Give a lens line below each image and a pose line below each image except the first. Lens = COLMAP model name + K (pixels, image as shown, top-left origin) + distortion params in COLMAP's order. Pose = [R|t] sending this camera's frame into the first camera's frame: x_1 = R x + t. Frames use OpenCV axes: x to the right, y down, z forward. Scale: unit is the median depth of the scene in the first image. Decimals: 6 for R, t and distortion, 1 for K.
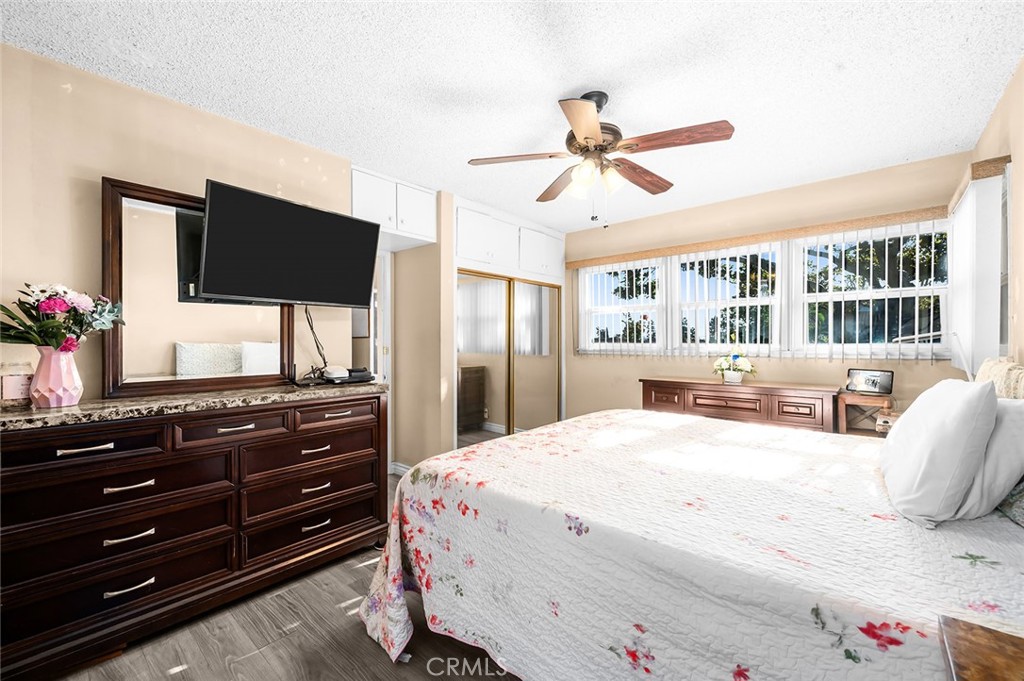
lens RADIAL K [[414.6, 0, 508.9], [0, 414.6, 342.8], [0, 0, 1]] dist [0.003663, 0.000048]
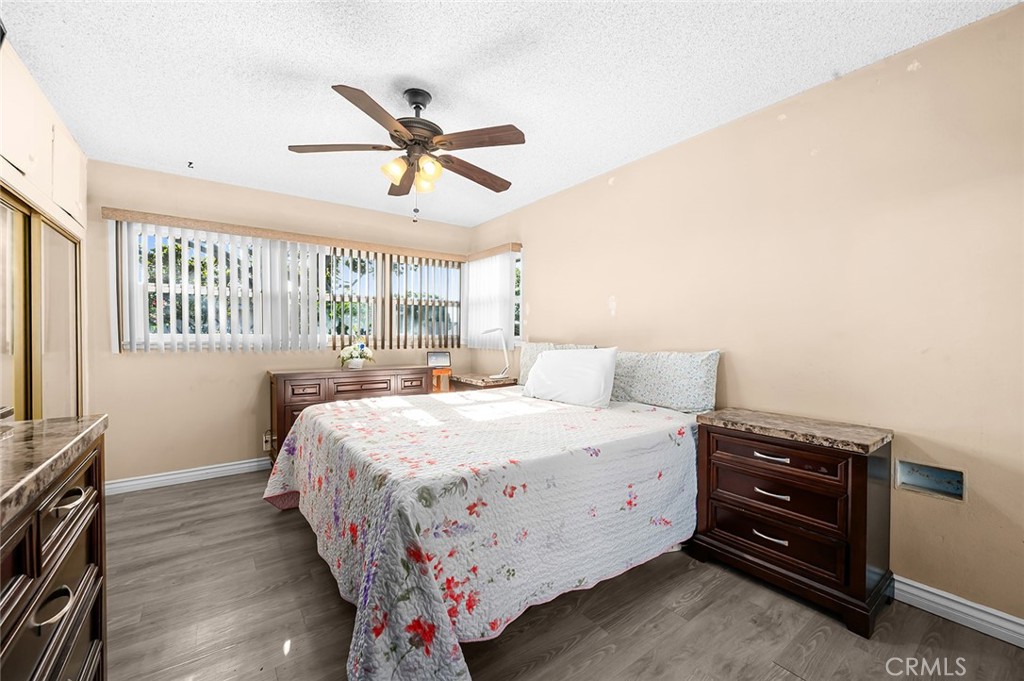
lens RADIAL K [[414.6, 0, 508.1], [0, 414.6, 341.2], [0, 0, 1]] dist [0.003663, 0.000048]
pose [[0.220573, -0.009993, 0.975319, -1.025275], [-0.001255, 0.999944, 0.010529, 0.020606], [-0.975370, -0.003546, 0.220548, 0.733057]]
